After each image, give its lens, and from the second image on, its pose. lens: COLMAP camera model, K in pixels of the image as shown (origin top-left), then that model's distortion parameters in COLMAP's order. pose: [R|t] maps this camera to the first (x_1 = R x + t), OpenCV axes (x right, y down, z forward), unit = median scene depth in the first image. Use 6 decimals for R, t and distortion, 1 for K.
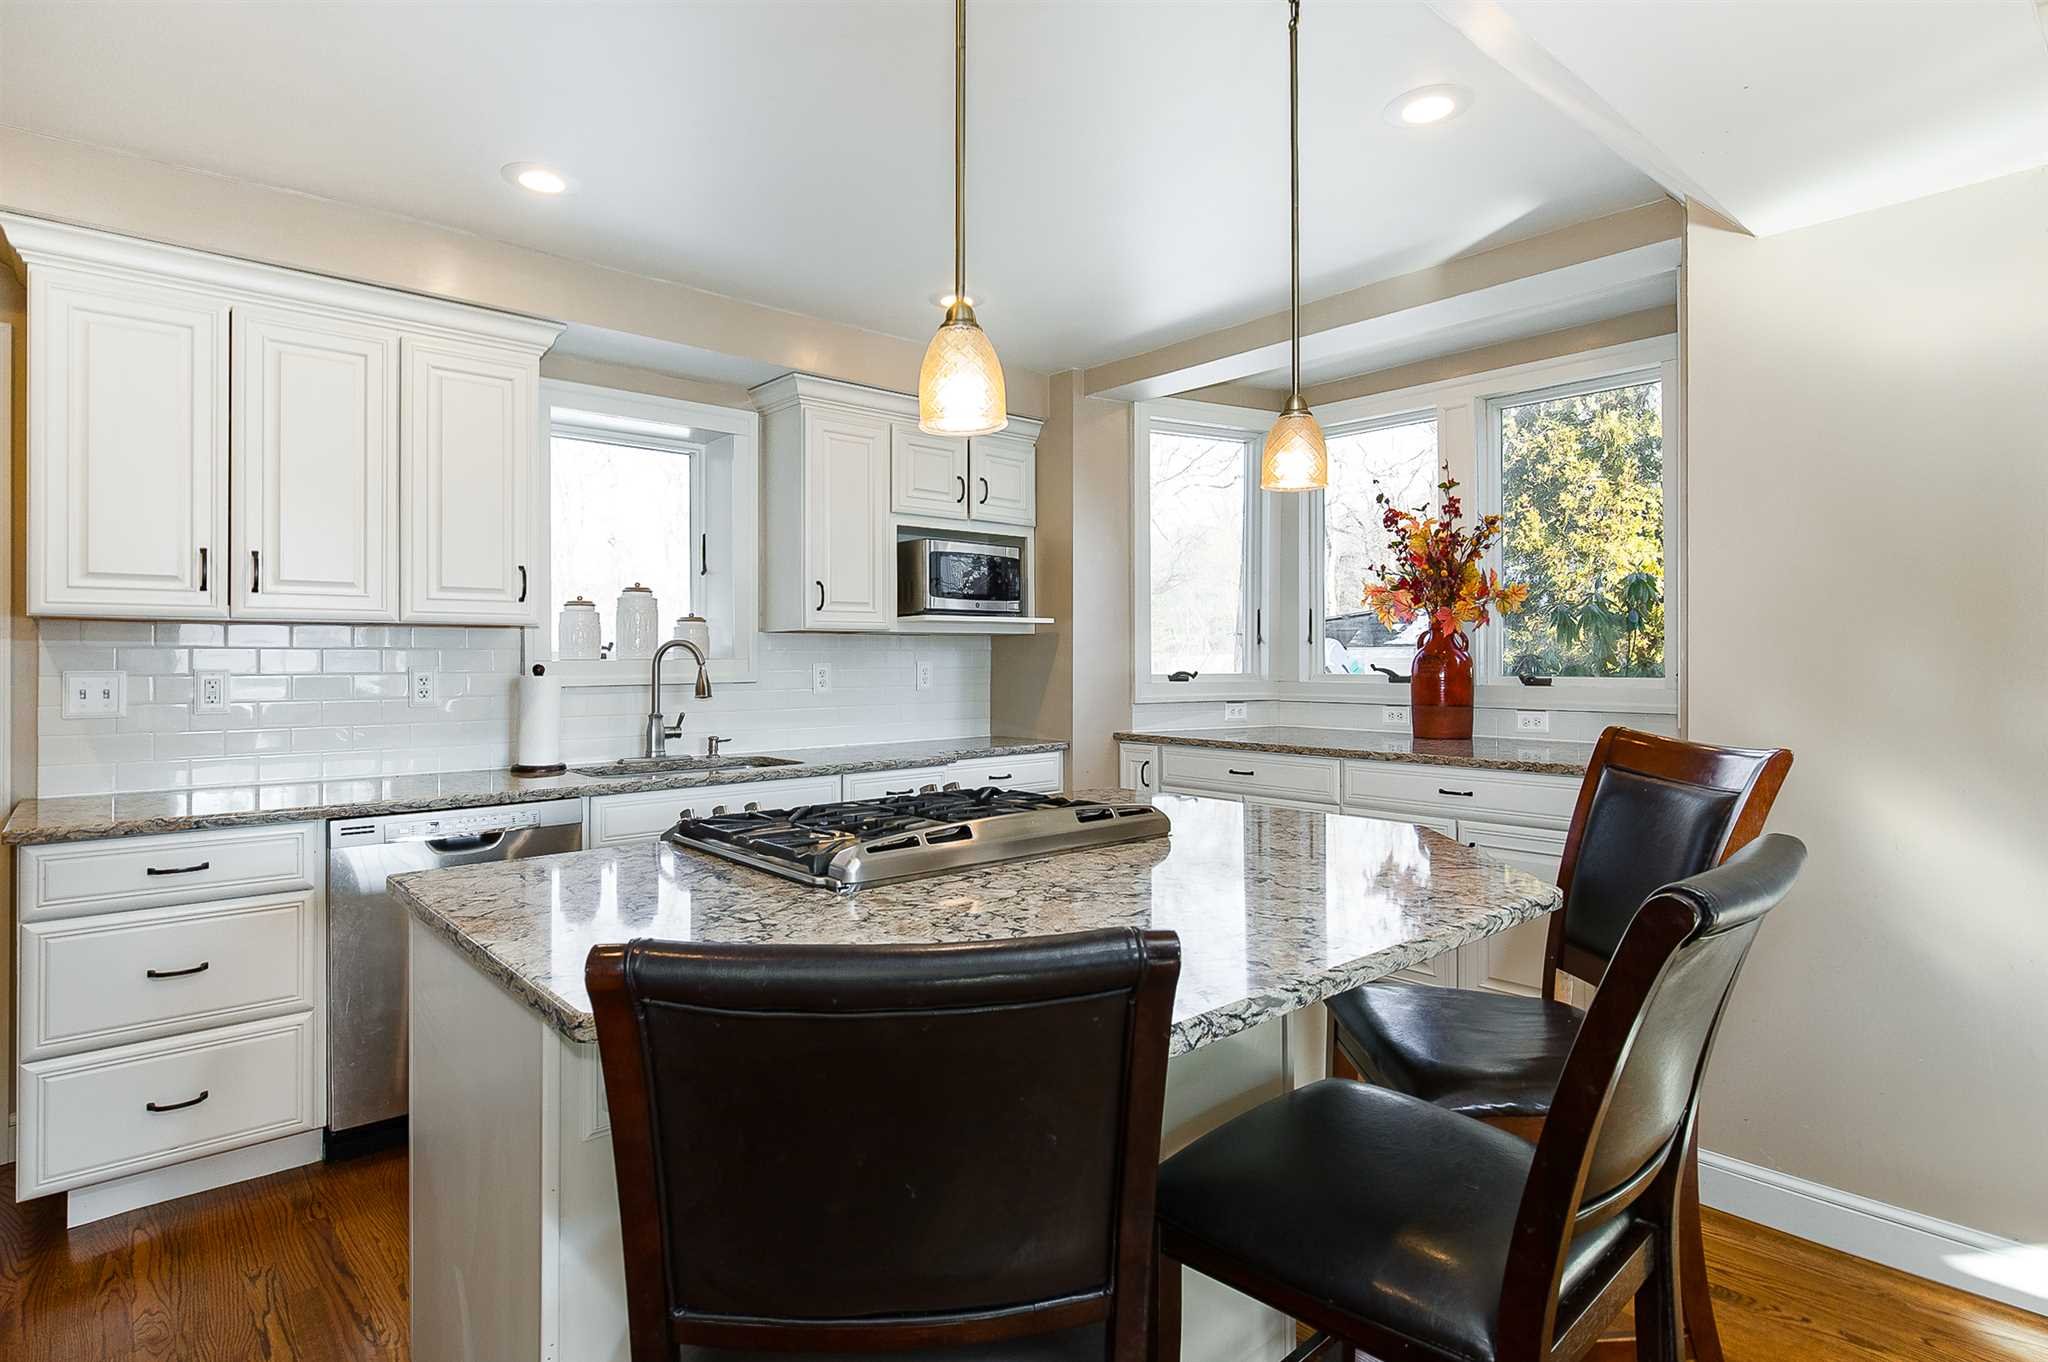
lens RADIAL K [[1038.3, 0, 1024.5], [0, 1038.3, 666.3], [0, 0, 1]] dist [0.000002, 0.000140]
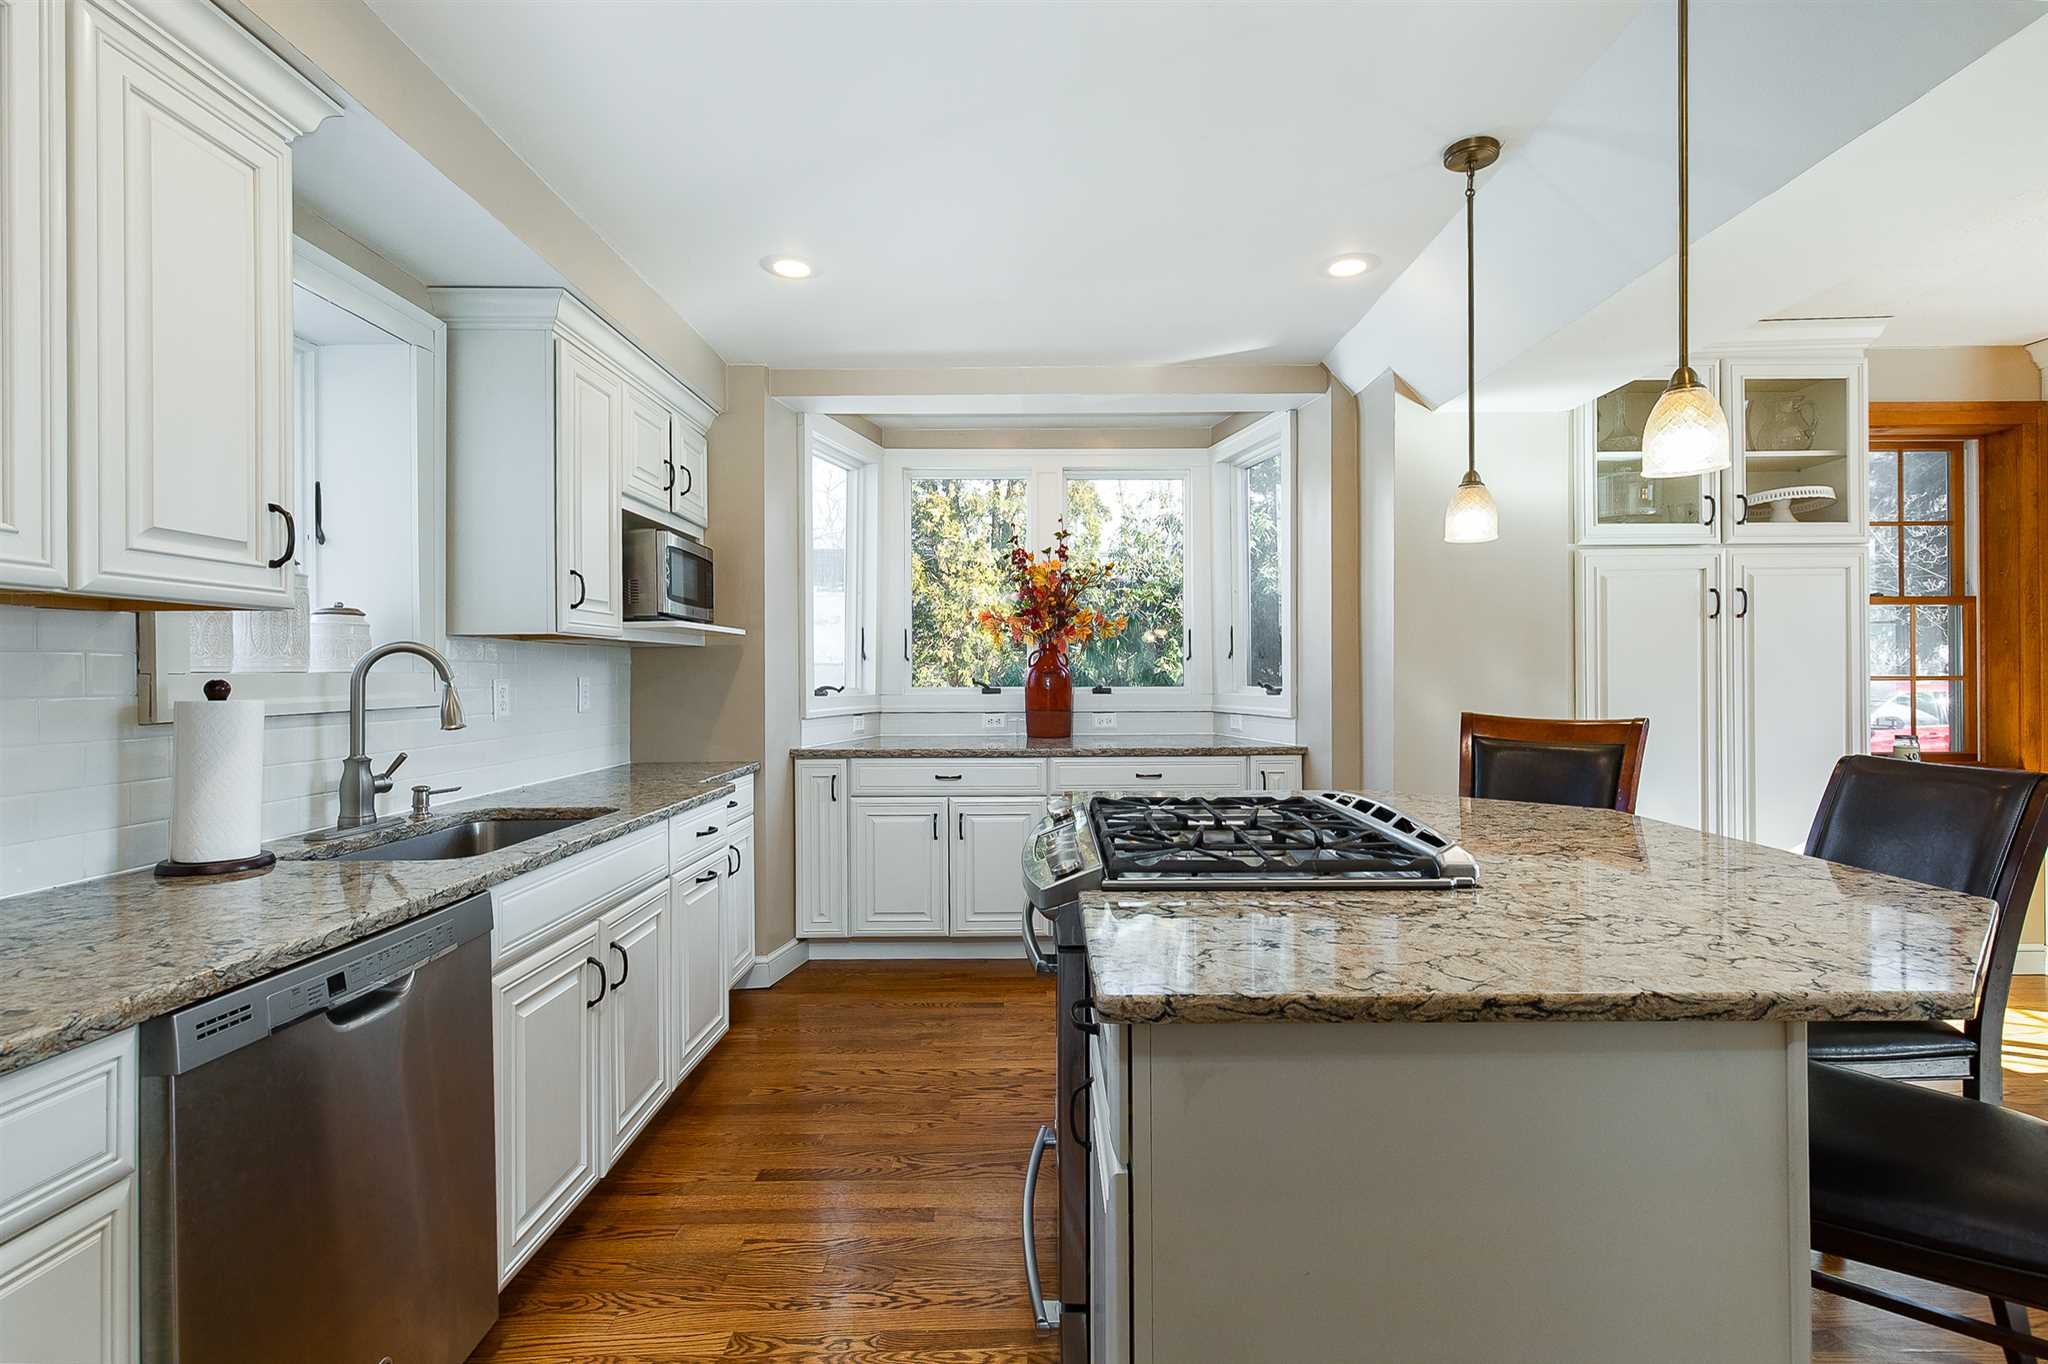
lens RADIAL K [[933.7, 0, 1023.7], [0, 933.7, 674.0], [0, 0, 1]] dist [-0.002406, 0.001271]
pose [[0.664594, -0.000947, 0.747204, -0.470763], [0.010475, 0.999913, -0.008049, 0.003140], [-0.747131, 0.013177, 0.664546, 0.283914]]
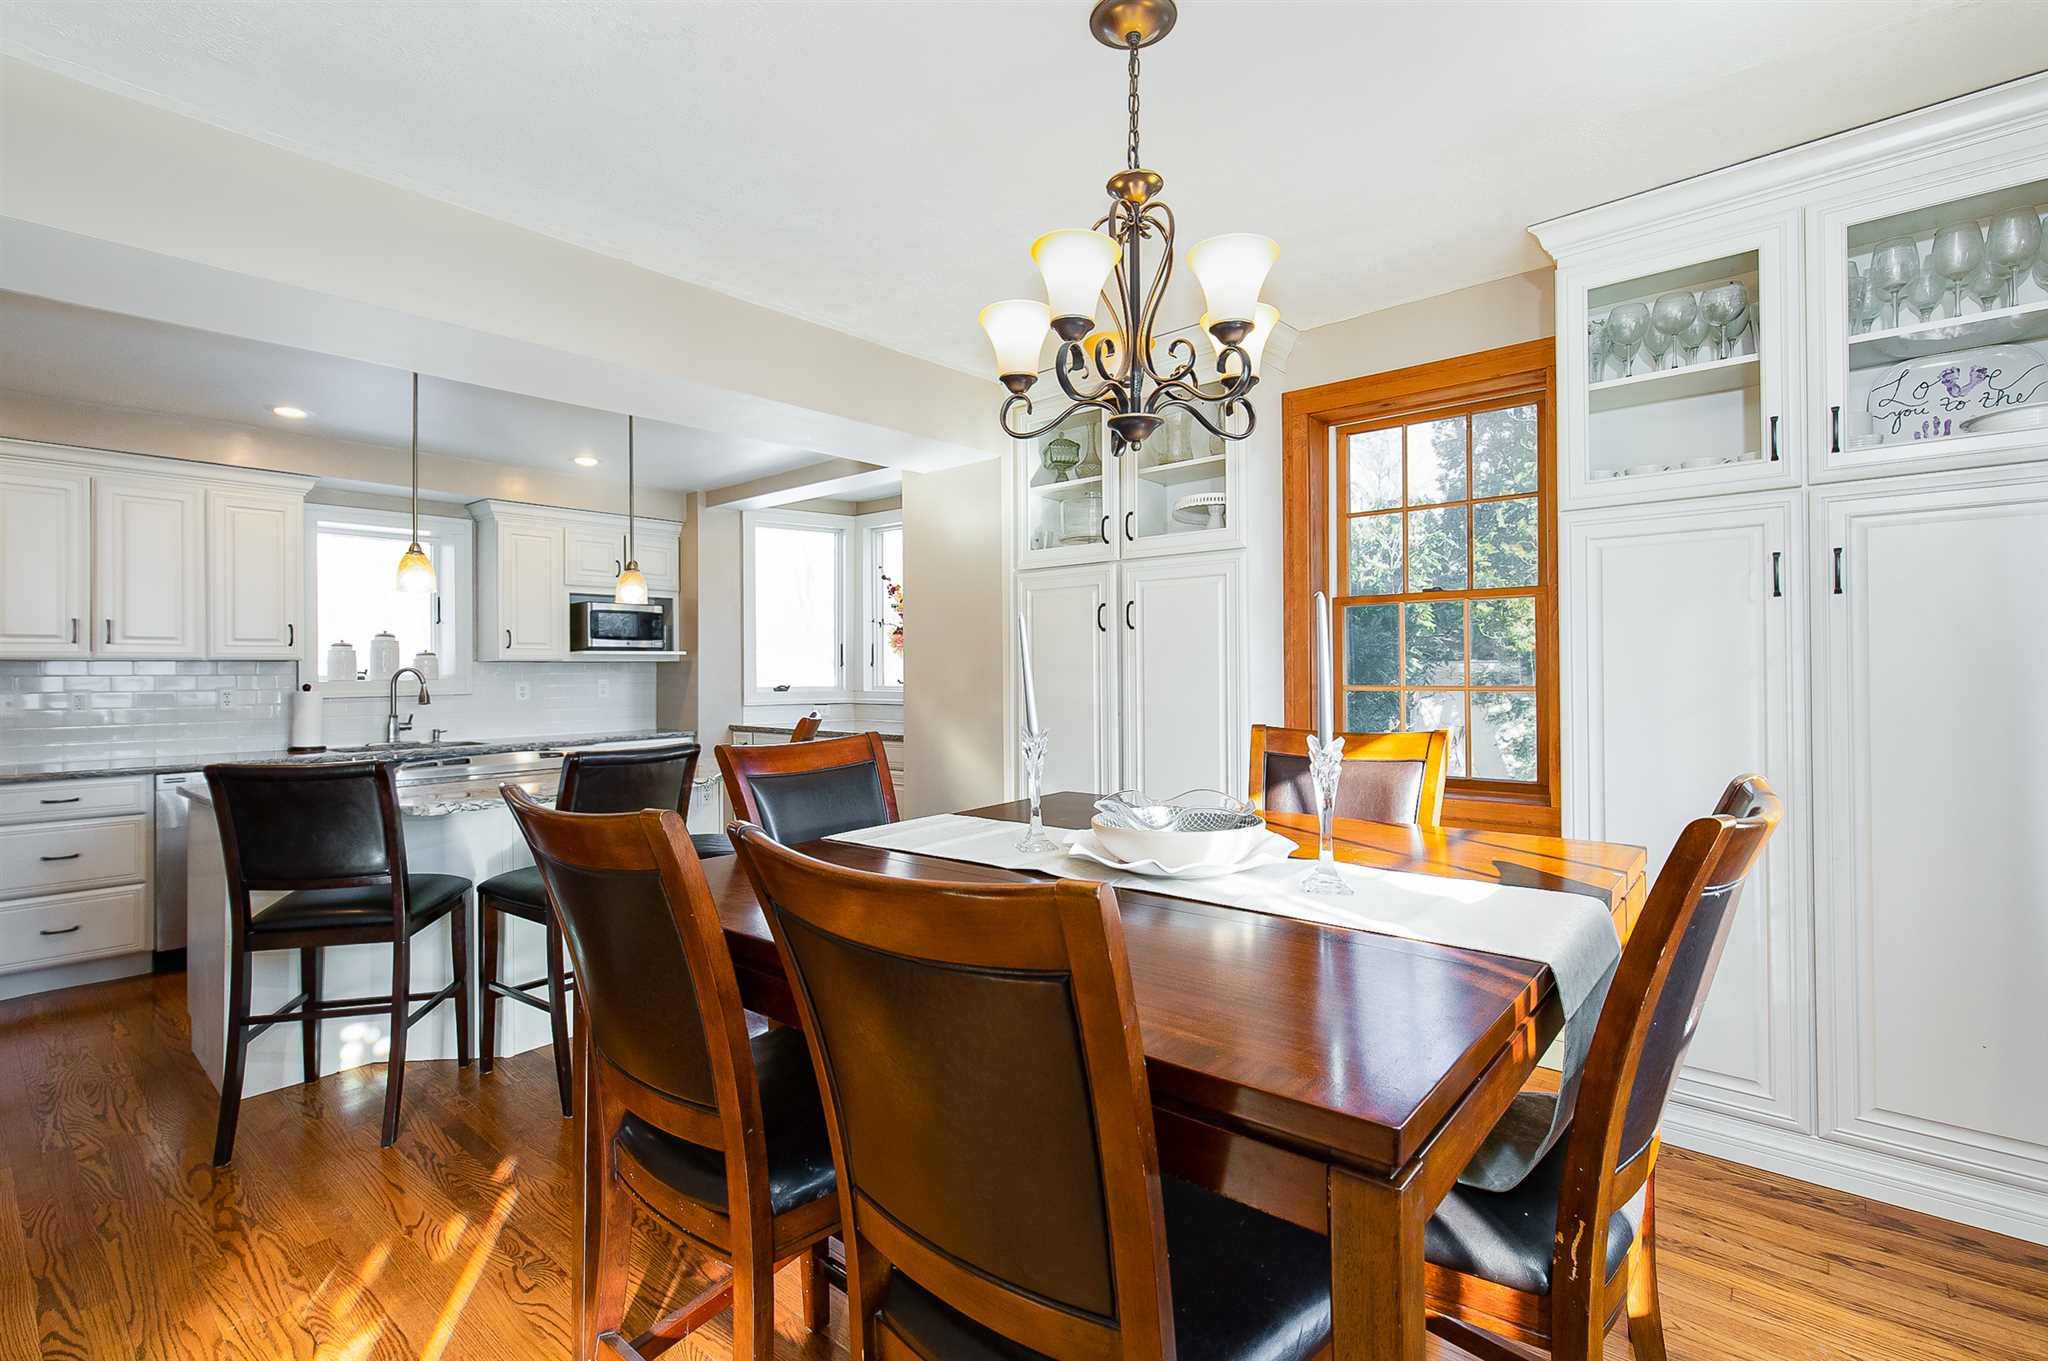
lens RADIAL K [[933.7, 0, 1015.2], [0, 933.7, 671.8], [0, 0, 1]] dist [-0.002406, 0.001271]
pose [[0.991395, -0.005521, 0.130788, 0.365164], [0.006449, 0.999957, -0.006672, -0.003706], [-0.130745, 0.007458, 0.991388, -0.487763]]
